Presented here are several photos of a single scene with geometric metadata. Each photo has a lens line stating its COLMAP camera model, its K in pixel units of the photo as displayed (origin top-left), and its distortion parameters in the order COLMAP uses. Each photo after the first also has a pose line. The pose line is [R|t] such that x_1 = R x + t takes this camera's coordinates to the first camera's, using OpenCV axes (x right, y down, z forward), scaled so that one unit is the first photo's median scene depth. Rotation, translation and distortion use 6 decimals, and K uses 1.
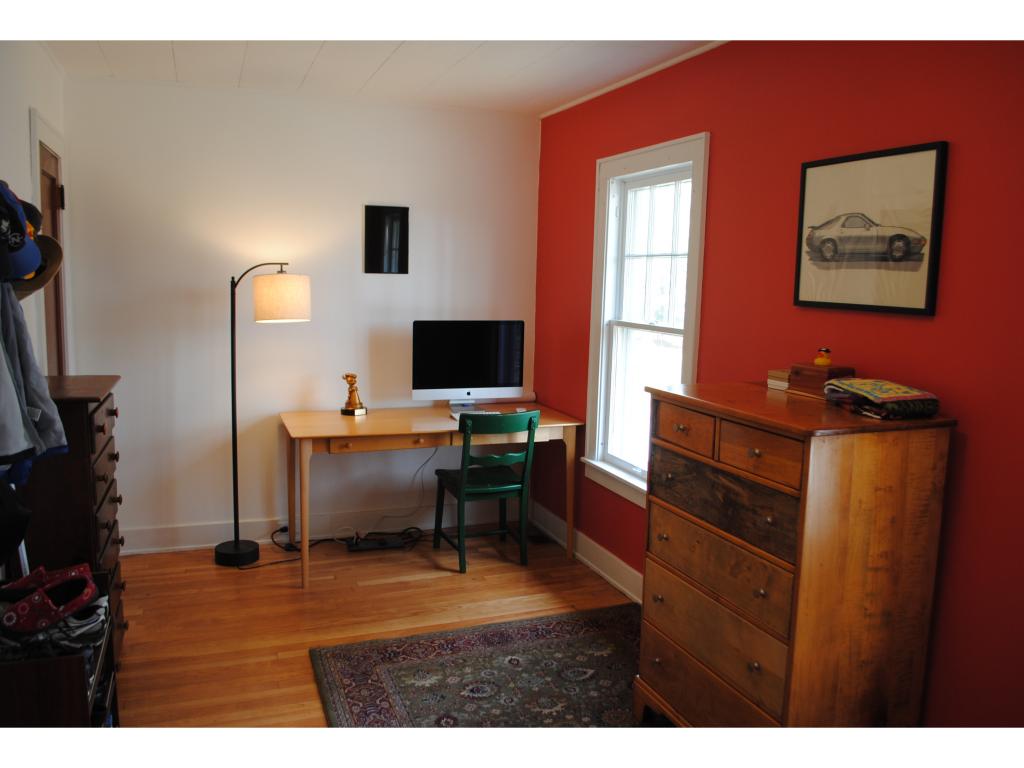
lens RADIAL K [[811.2, 0, 533.1], [0, 811.2, 378.5], [0, 0, 1]] dist [-0.077334, 0.004317]
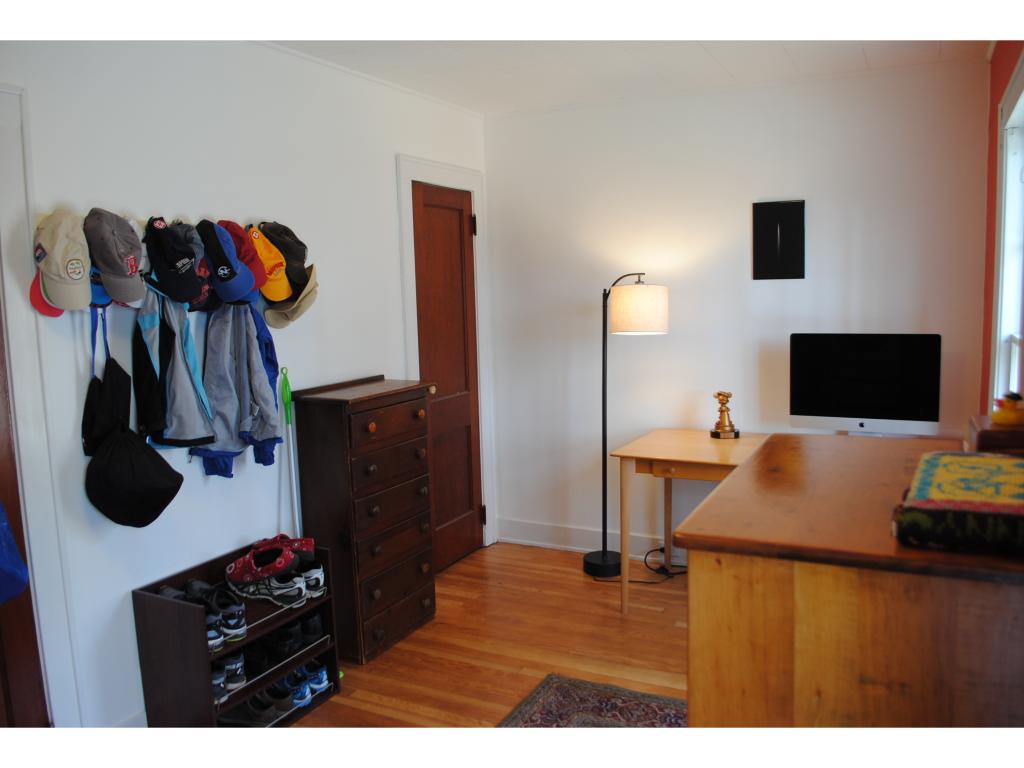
lens RADIAL K [[811.2, 0, 514.8], [0, 811.2, 379.6], [0, 0, 1]] dist [-0.077334, 0.004317]
pose [[0.662550, 0.043852, -0.747733, 0.531880], [-0.050561, 0.998626, 0.013764, -0.036869], [0.747310, 0.028687, 0.663857, 0.413056]]
